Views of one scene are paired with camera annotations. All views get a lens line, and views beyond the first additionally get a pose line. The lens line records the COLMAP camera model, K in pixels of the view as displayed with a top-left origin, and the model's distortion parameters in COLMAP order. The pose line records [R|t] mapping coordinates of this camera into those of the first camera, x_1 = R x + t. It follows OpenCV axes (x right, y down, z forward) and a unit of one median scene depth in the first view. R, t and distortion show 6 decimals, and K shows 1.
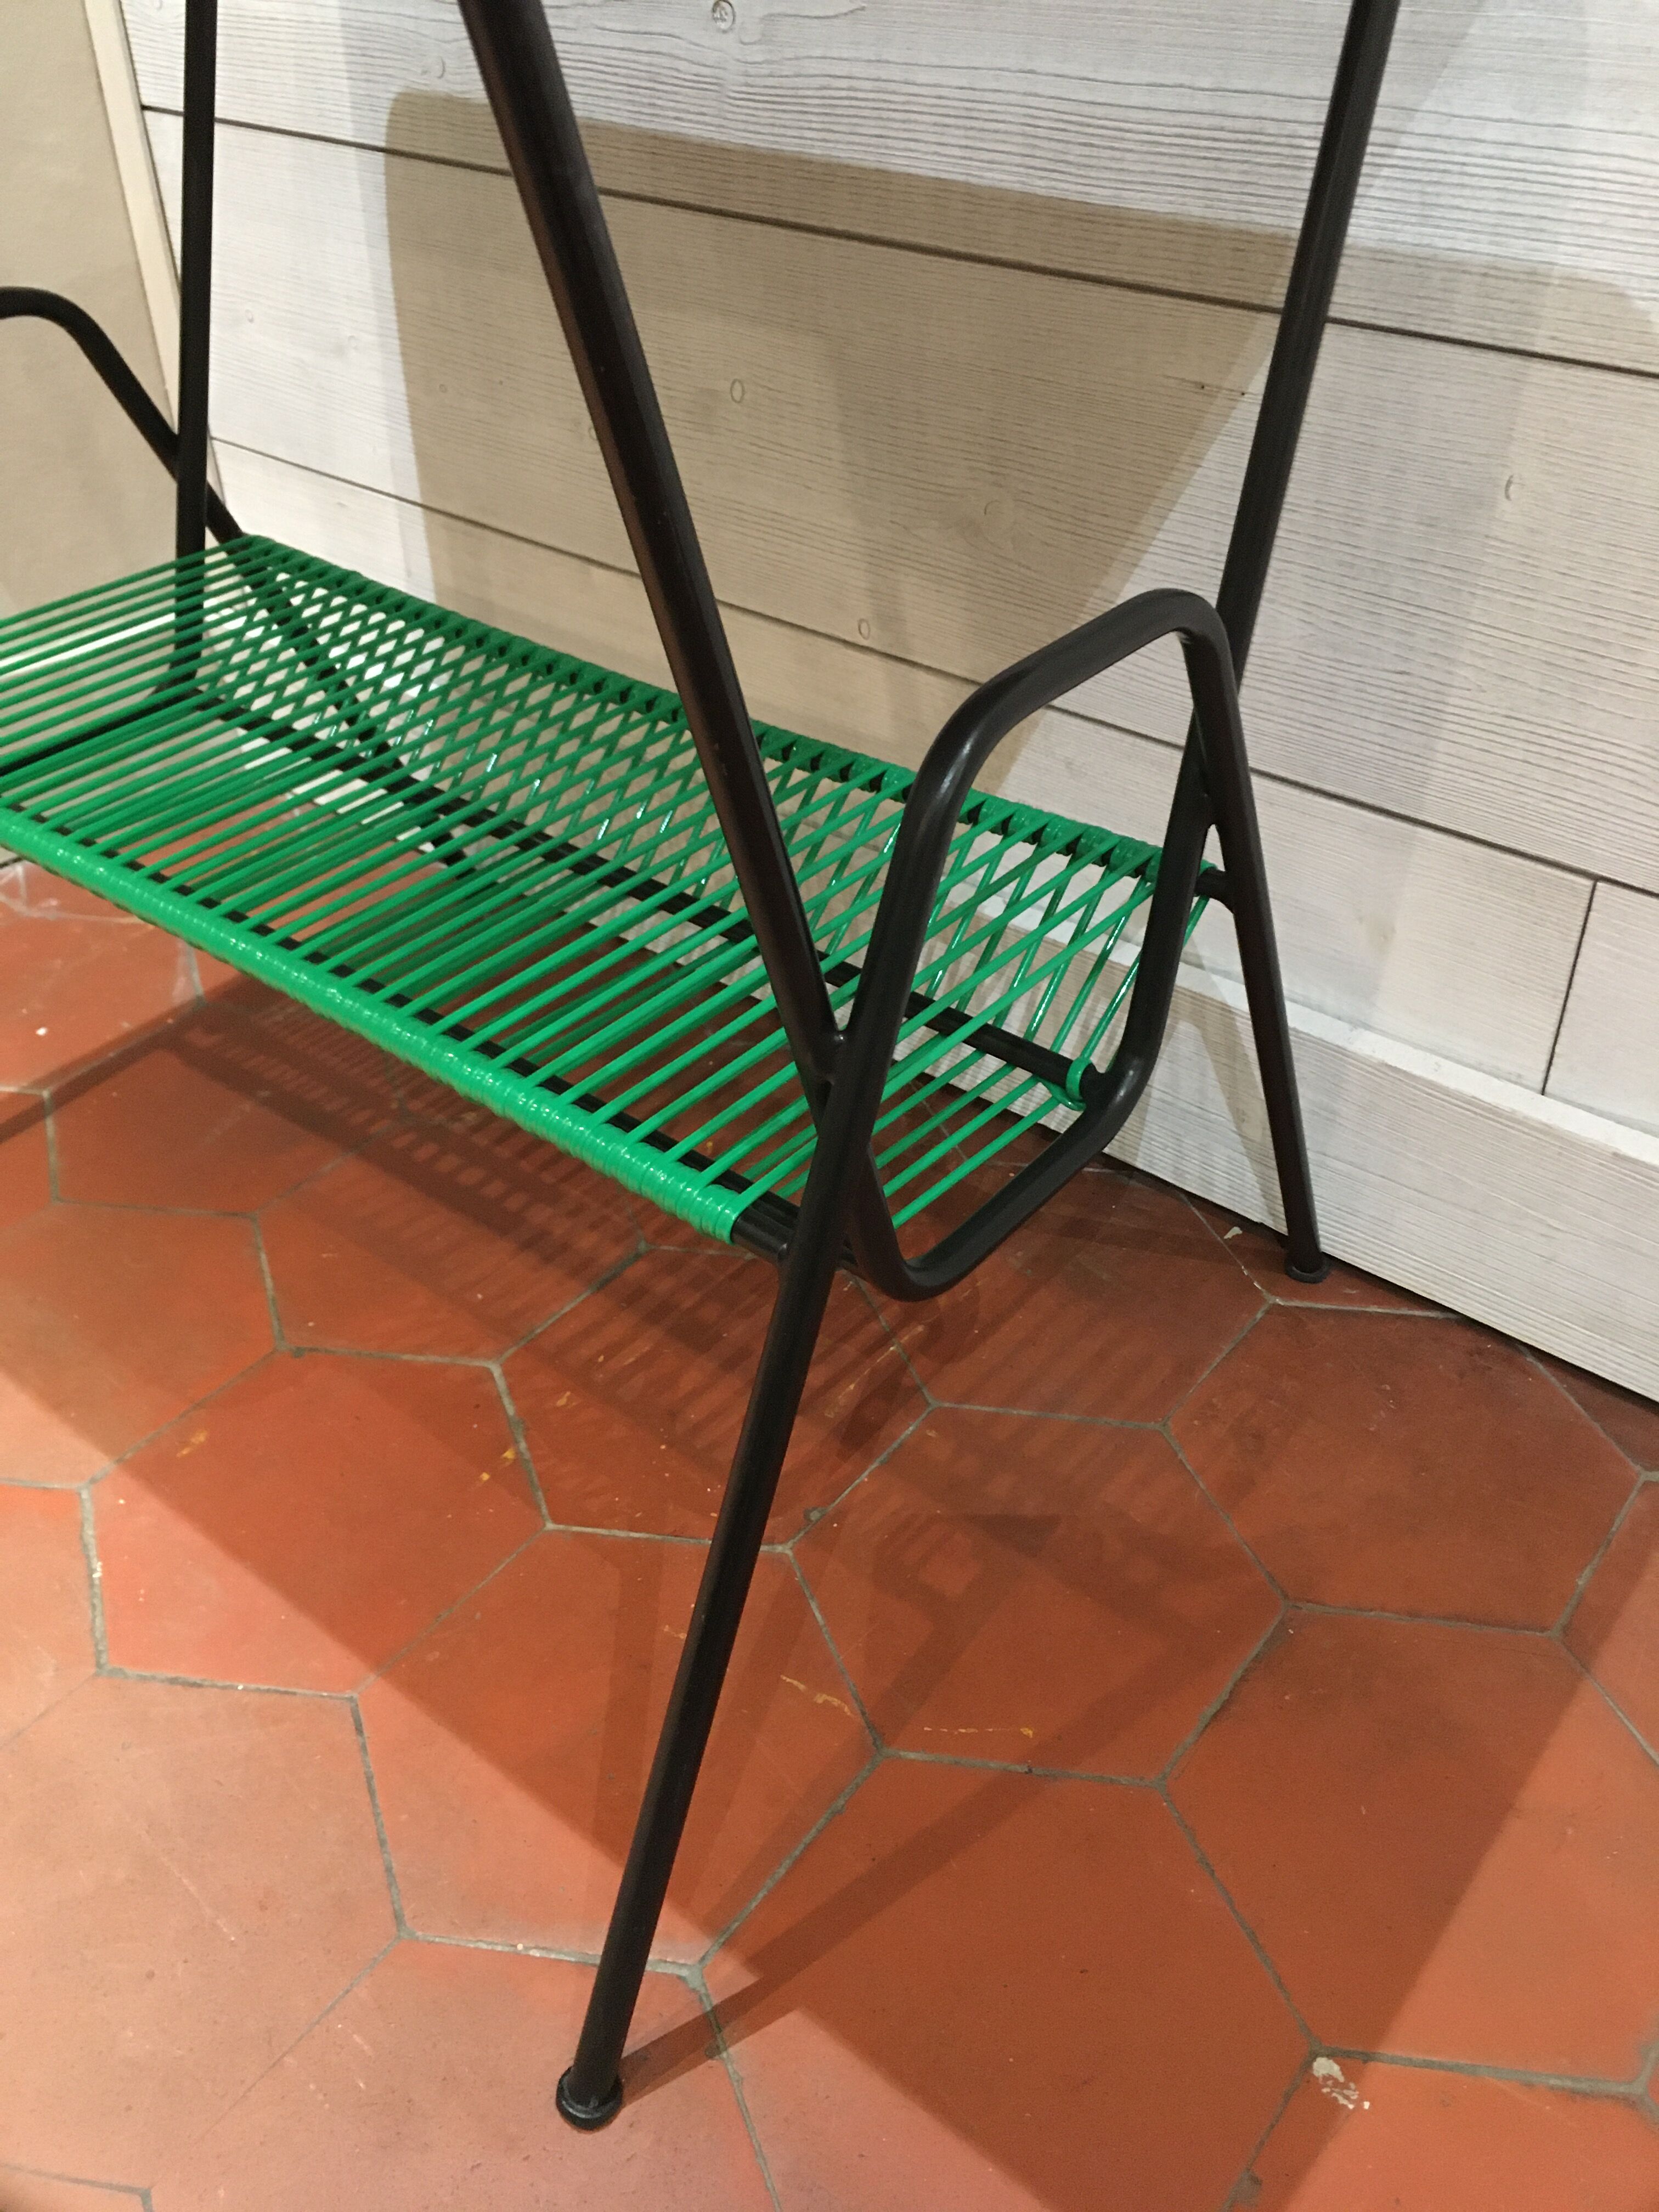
lens RADIAL K [[1882.4, 0, 867.8], [0, 1882.4, 996.3], [0, 0, 1]] dist [0.086932, -0.137741]
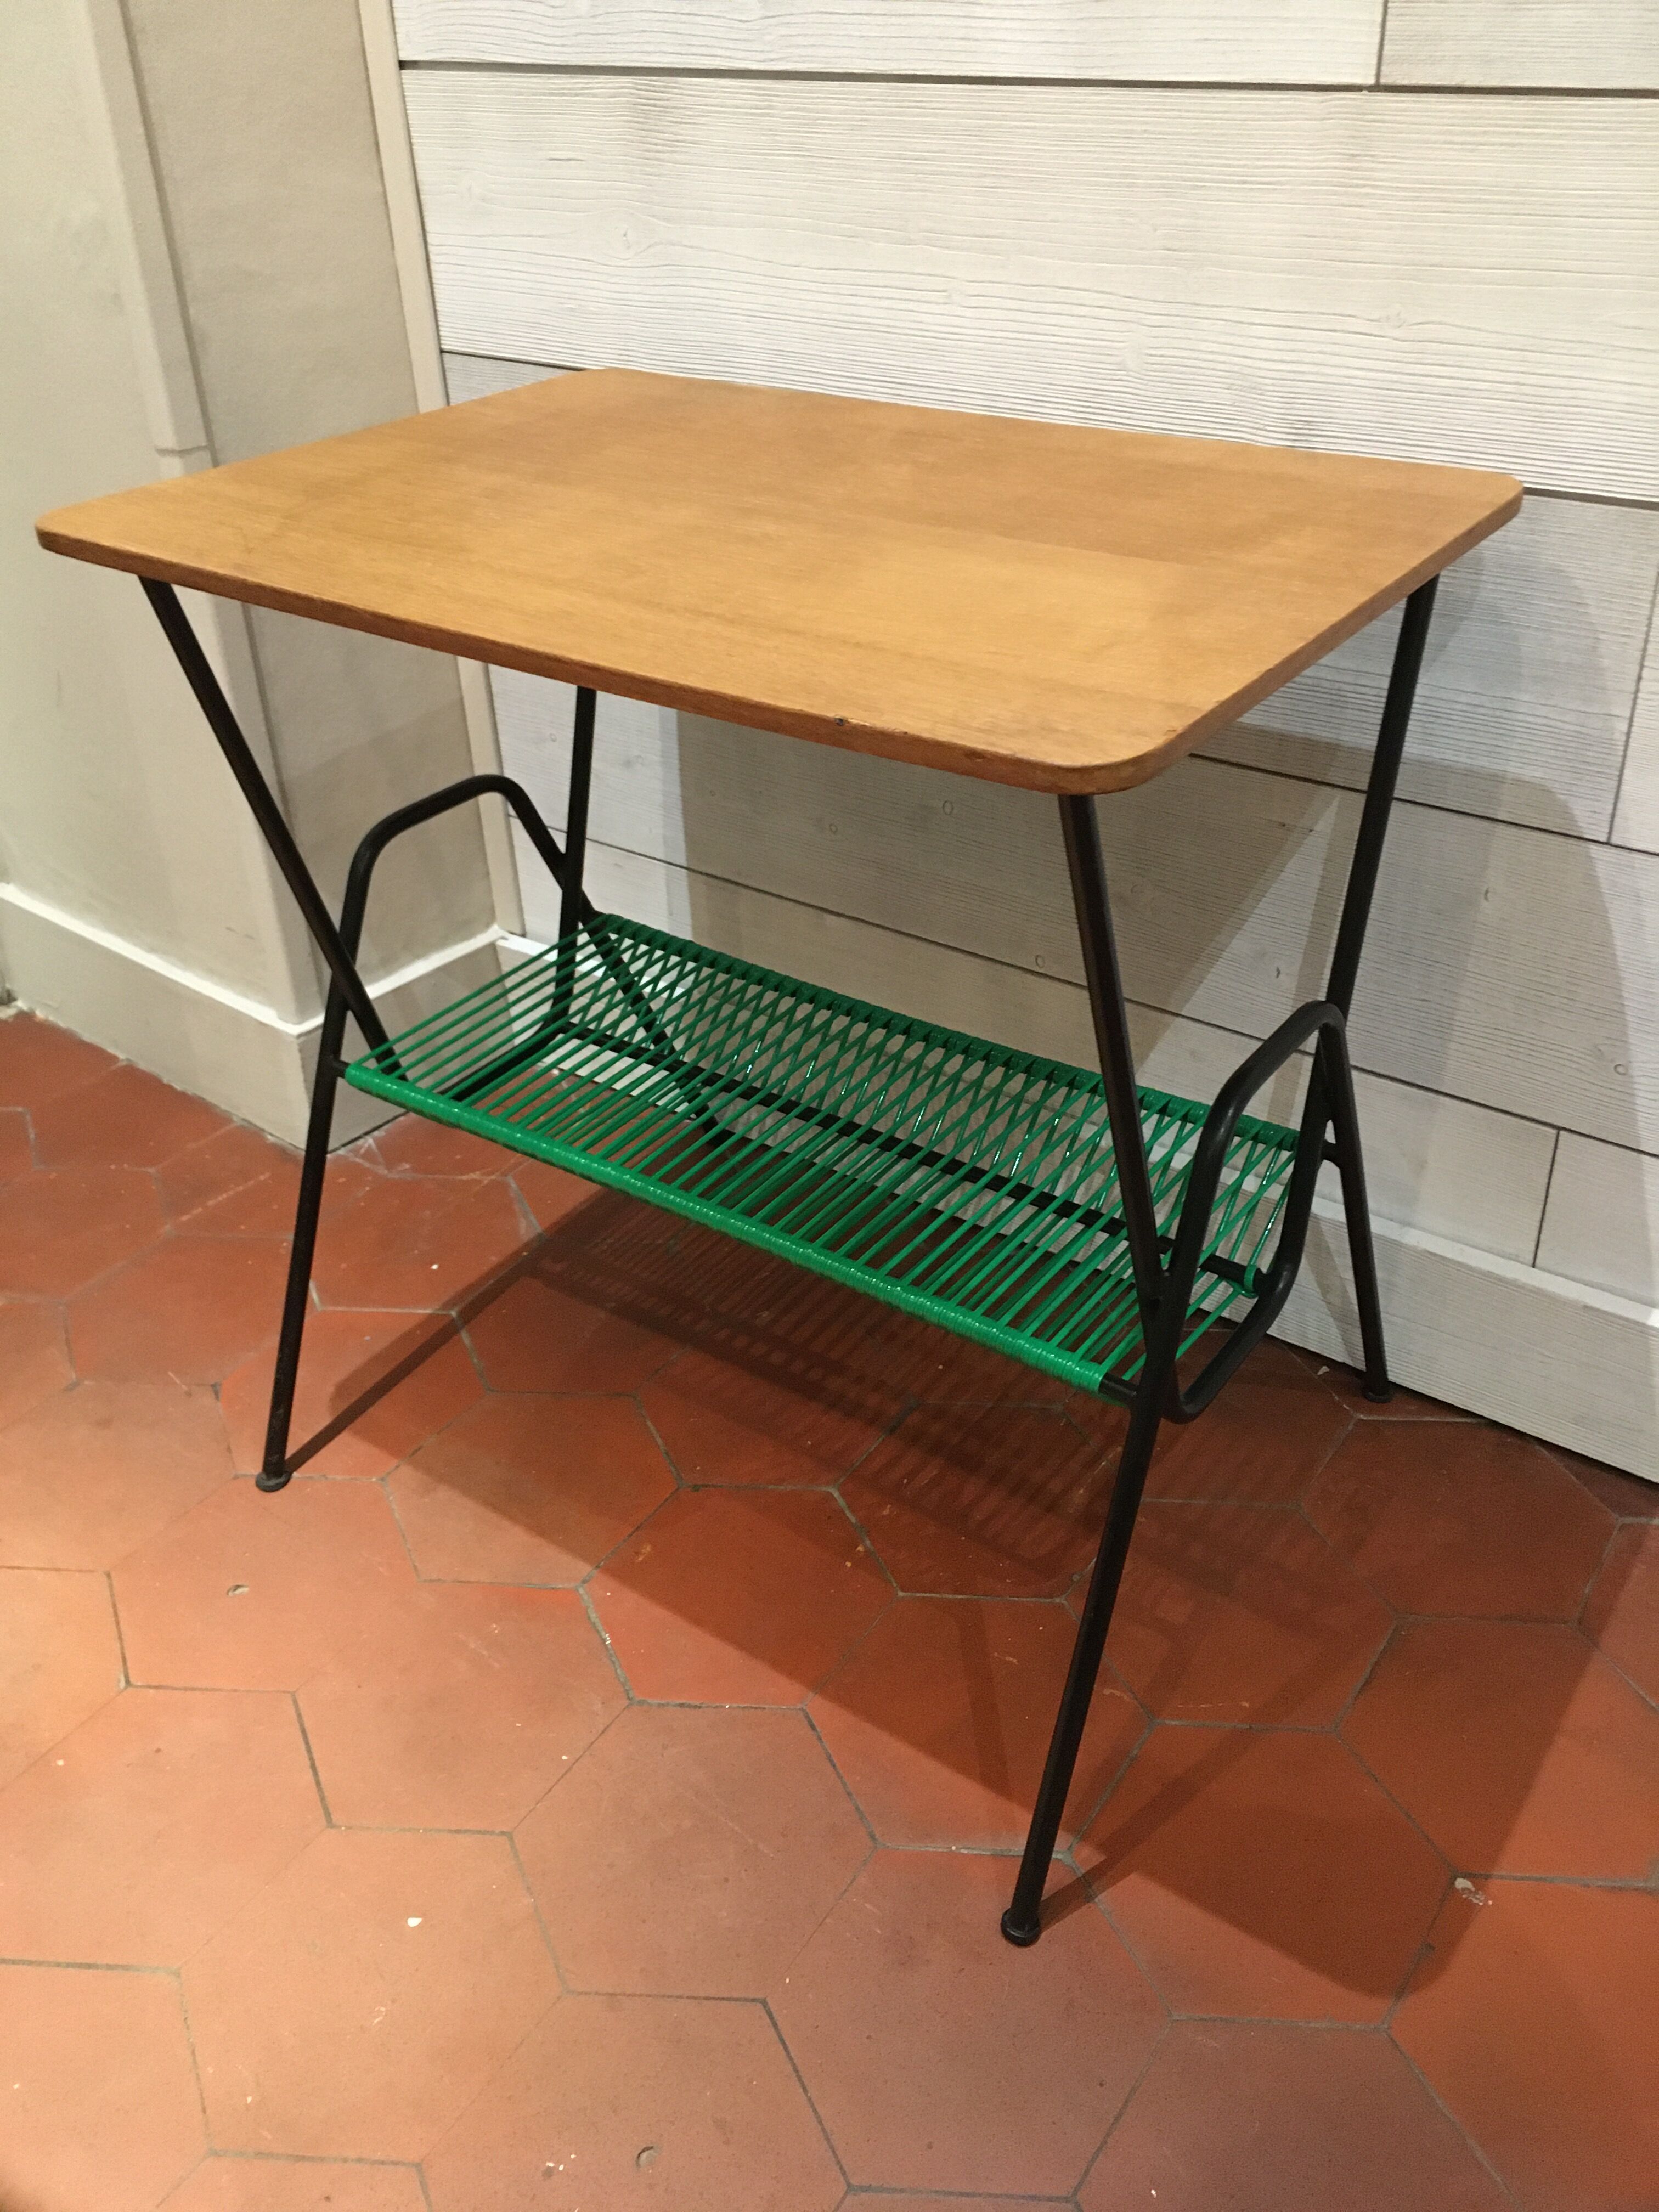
lens RADIAL K [[1884.4, 0, 860.3], [0, 1884.4, 996.4], [0, 0, 1]] dist [0.081767, -0.119137]
pose [[0.998258, -0.047160, 0.035465, -0.217889], [0.049764, 0.995825, -0.076532, -0.072303], [-0.031708, 0.078163, 0.996436, -0.496137]]
